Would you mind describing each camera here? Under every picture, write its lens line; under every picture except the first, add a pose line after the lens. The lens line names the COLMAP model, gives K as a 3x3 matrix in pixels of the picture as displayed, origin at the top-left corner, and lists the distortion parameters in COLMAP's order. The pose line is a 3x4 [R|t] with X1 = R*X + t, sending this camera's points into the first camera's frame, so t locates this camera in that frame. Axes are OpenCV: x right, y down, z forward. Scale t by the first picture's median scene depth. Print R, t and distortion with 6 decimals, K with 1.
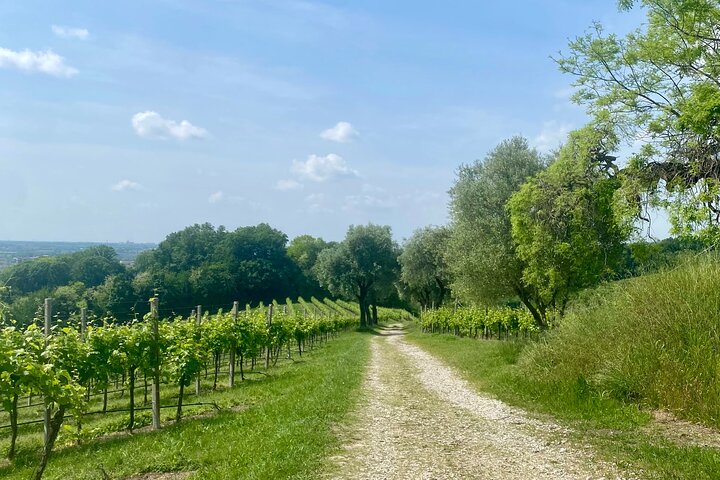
lens RADIAL K [[708.1, 0, 360.0], [0, 708.1, 240.0], [0, 0, 1]] dist [-0.006980, -0.018133]
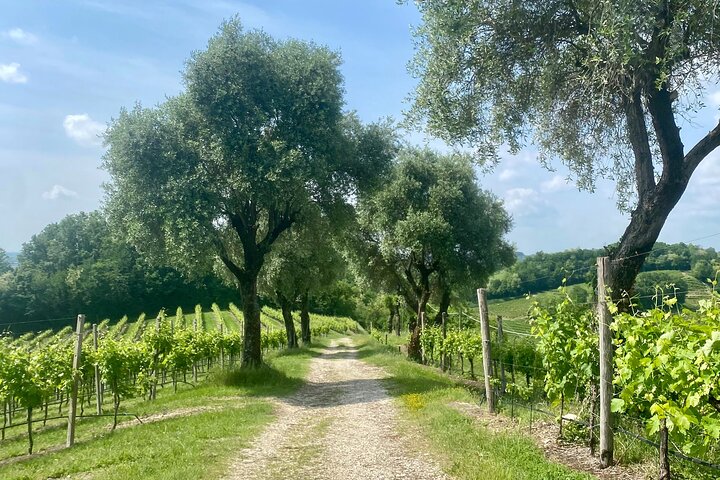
lens RADIAL K [[708.1, 0, 360.0], [0, 708.1, 240.0], [0, 0, 1]] dist [-0.006980, -0.018133]
pose [[0.996474, -0.002944, 0.083850, 0.009057], [0.004172, 0.999886, -0.014481, 0.024236], [-0.083798, 0.014780, 0.996373, 0.228706]]
